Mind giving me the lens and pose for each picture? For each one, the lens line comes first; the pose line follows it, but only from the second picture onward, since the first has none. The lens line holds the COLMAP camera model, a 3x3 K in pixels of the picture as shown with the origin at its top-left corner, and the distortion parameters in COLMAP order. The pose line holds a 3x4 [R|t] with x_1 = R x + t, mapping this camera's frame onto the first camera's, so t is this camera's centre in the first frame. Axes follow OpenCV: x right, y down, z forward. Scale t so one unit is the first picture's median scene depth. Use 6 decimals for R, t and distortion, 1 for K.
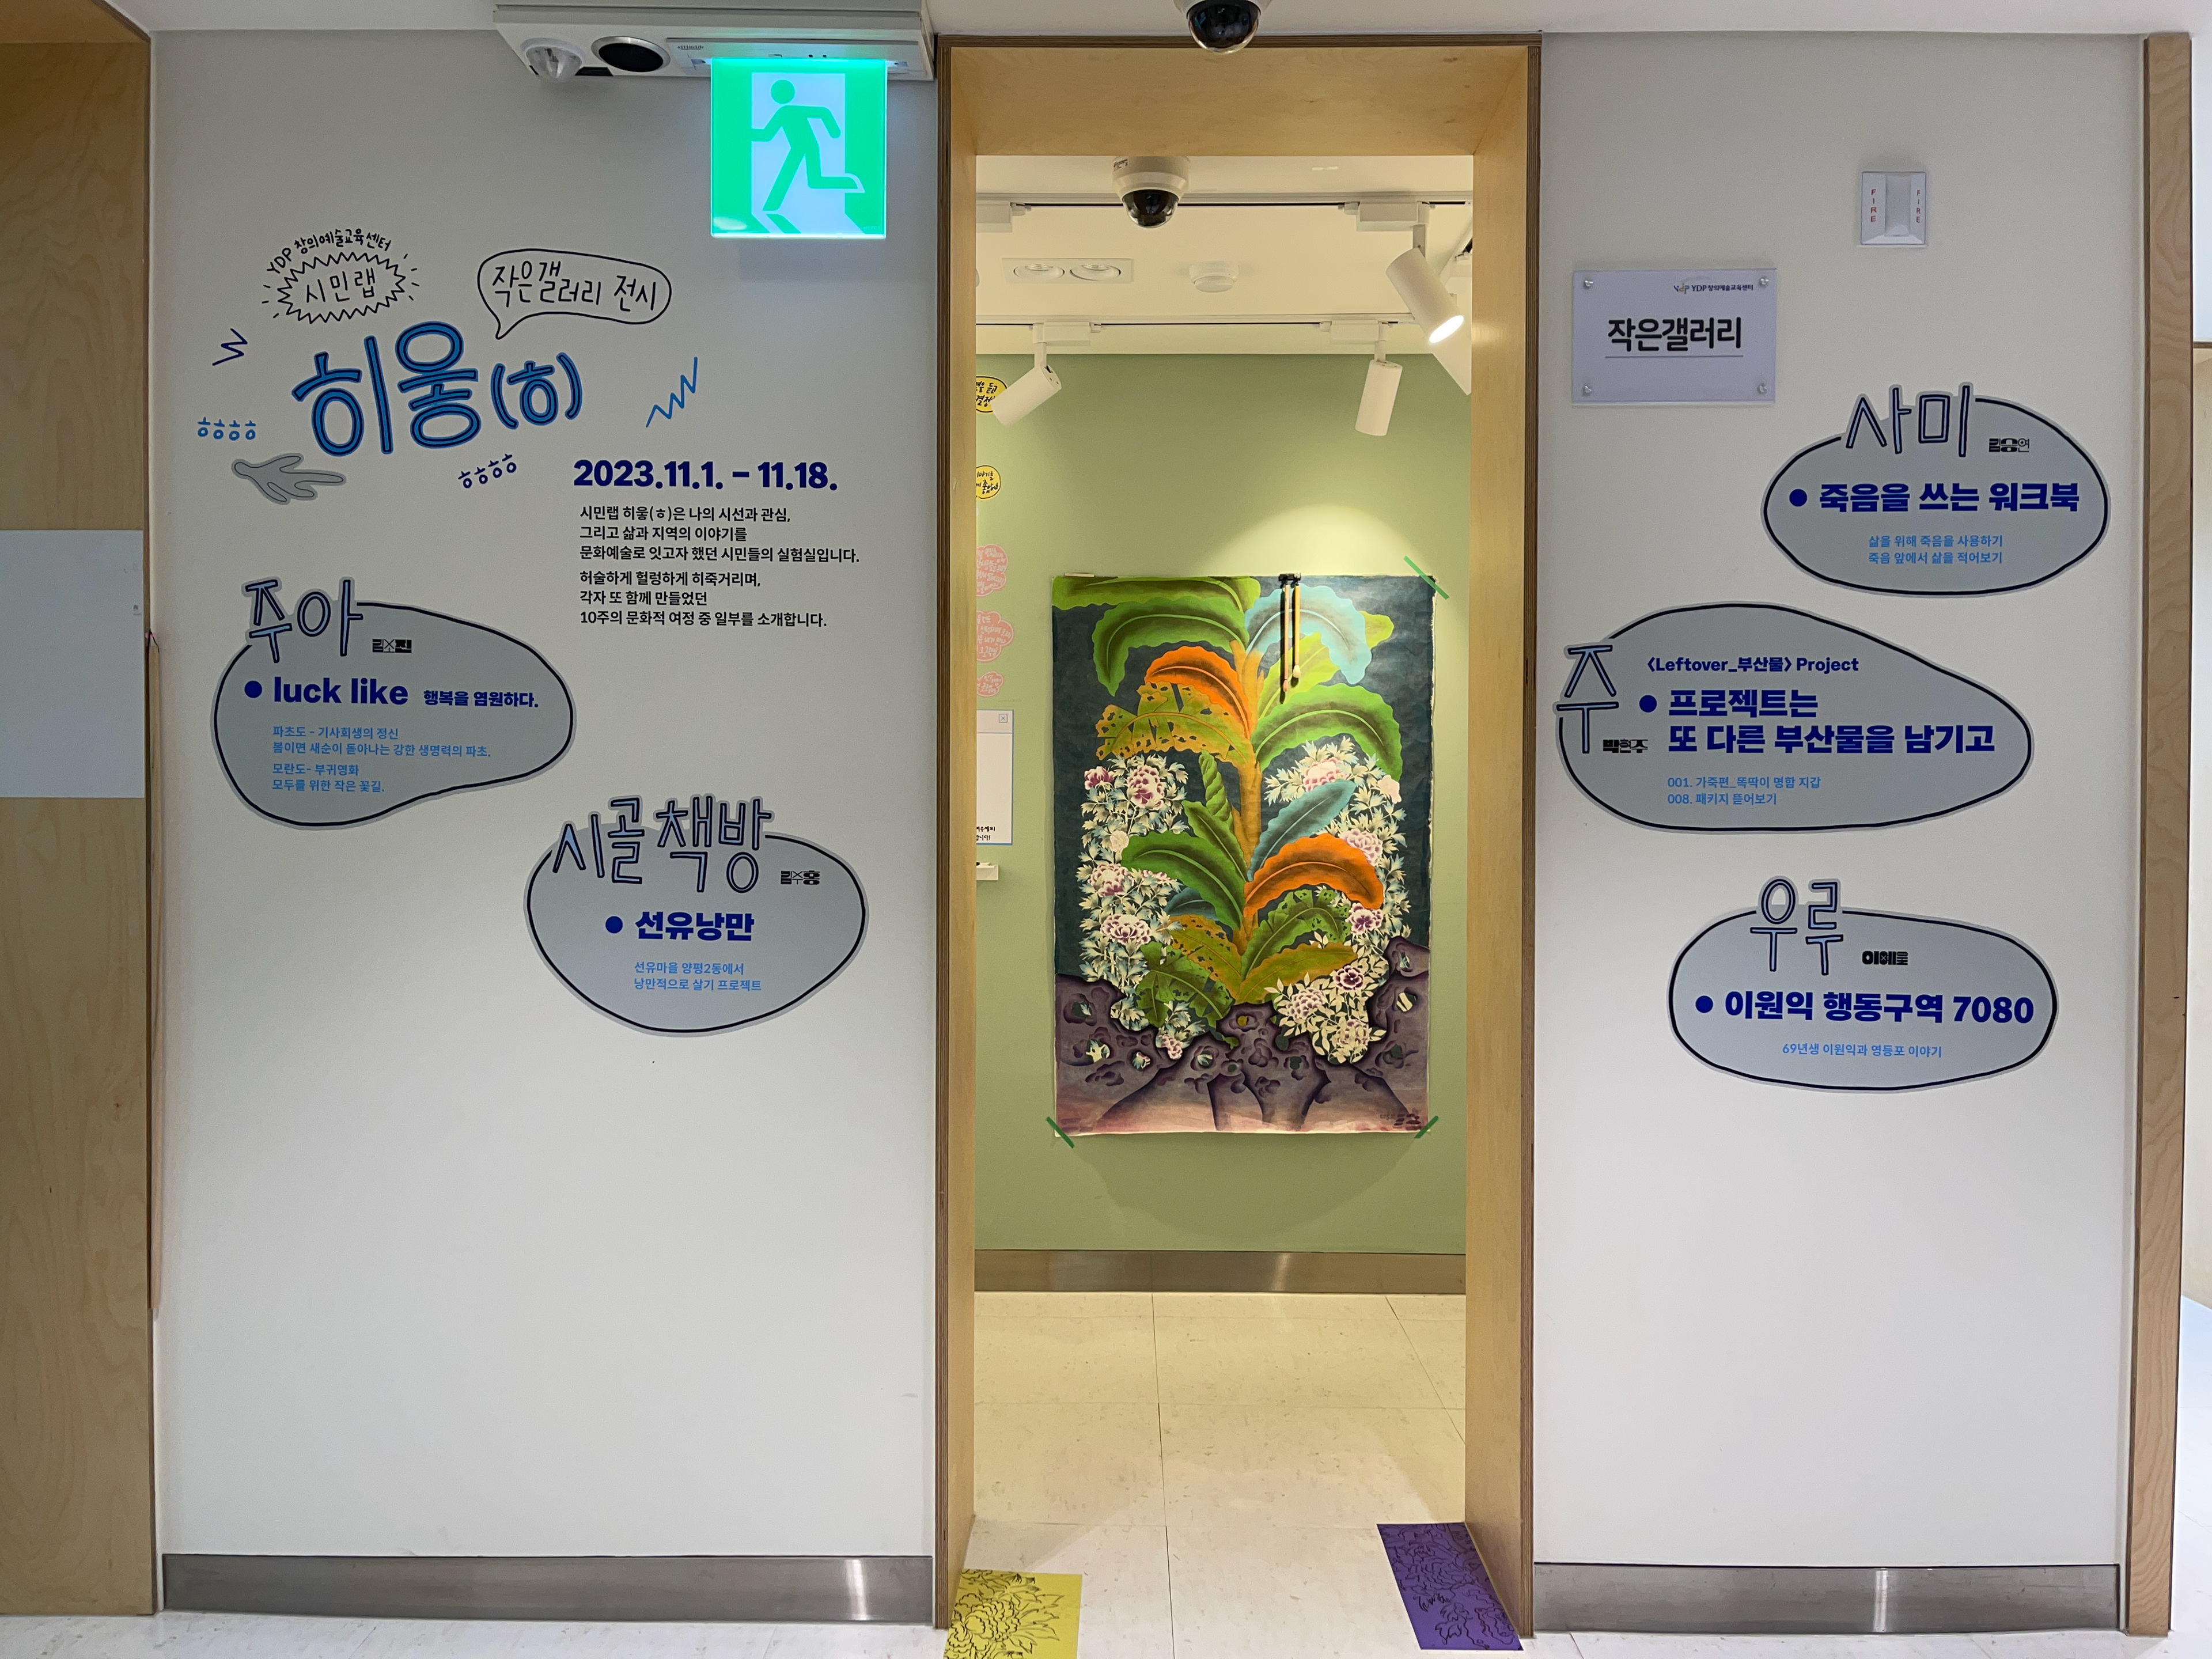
lens RADIAL K [[1675.3, 0, 1105.5], [0, 1675.3, 824.8], [0, 0, 1]] dist [-0.000062, 0.000001]
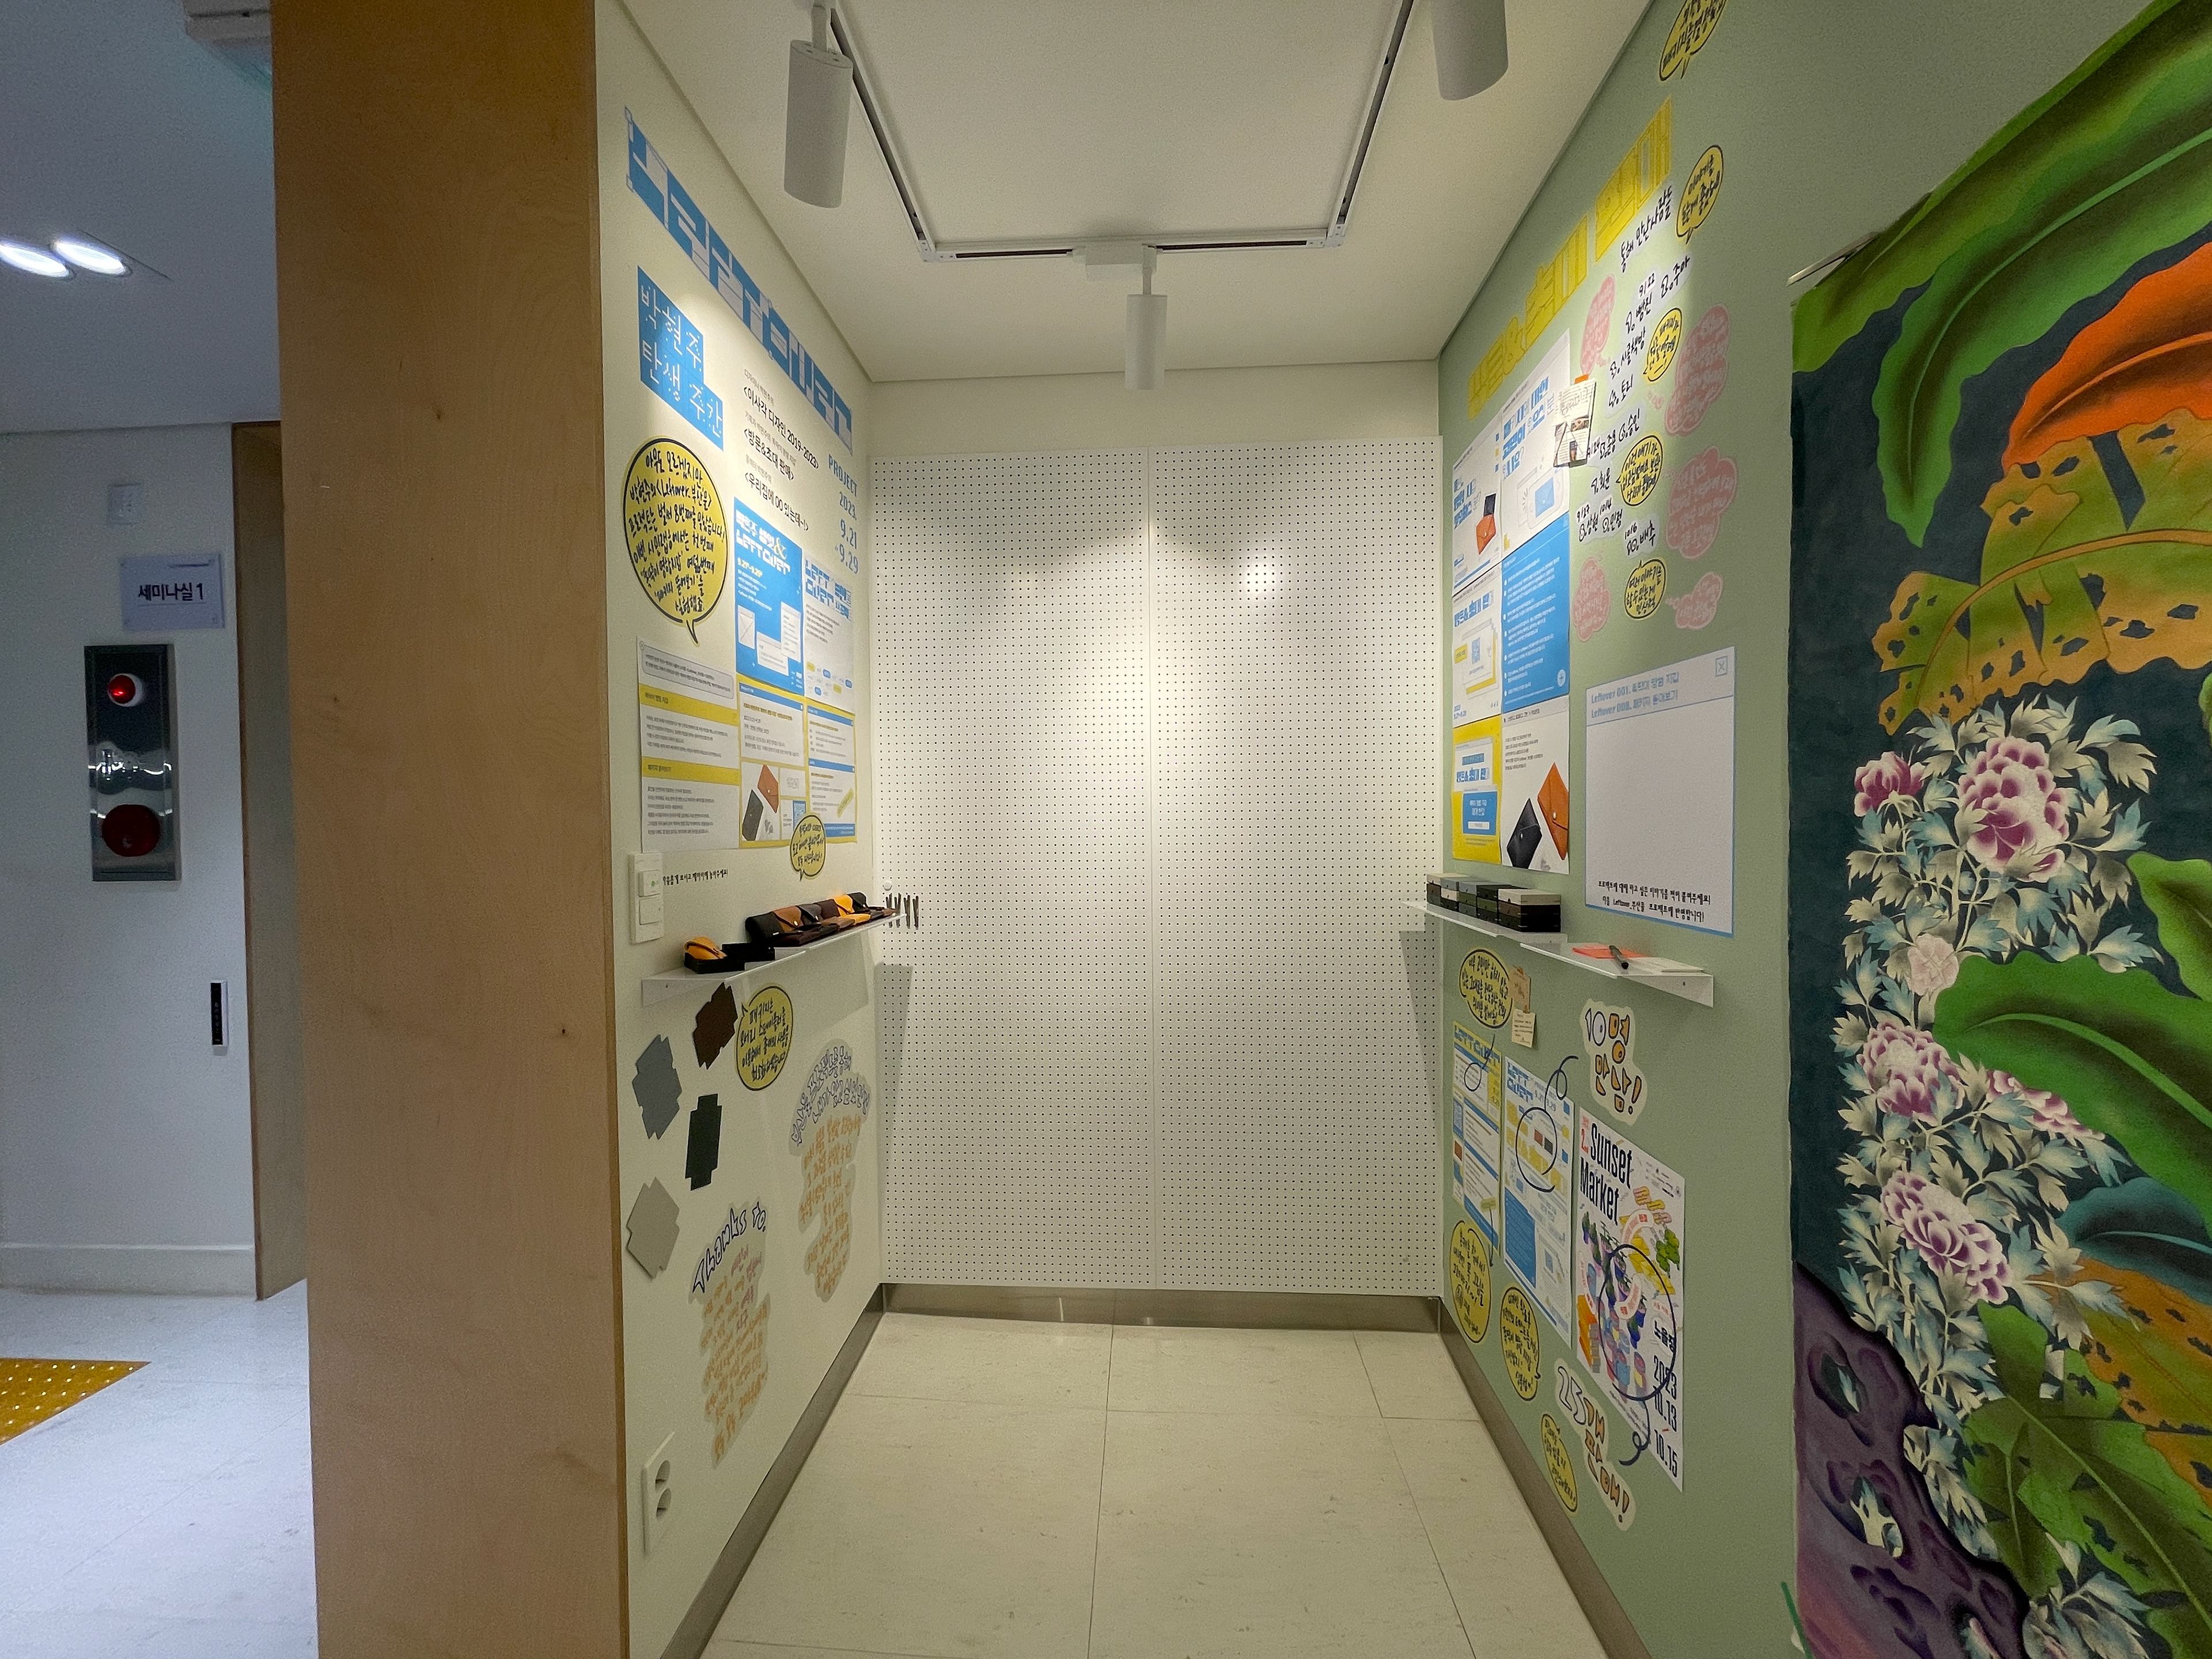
lens RADIAL K [[892.7, 0, 1106.3], [0, 892.7, 841.0], [0, 0, 1]] dist [-0.009463, -0.000240]
pose [[-0.051749, 0.017916, -0.998499, 0.196801], [-0.008493, 0.999795, 0.018379, -0.017617], [0.998624, 0.009432, -0.051586, 0.841003]]
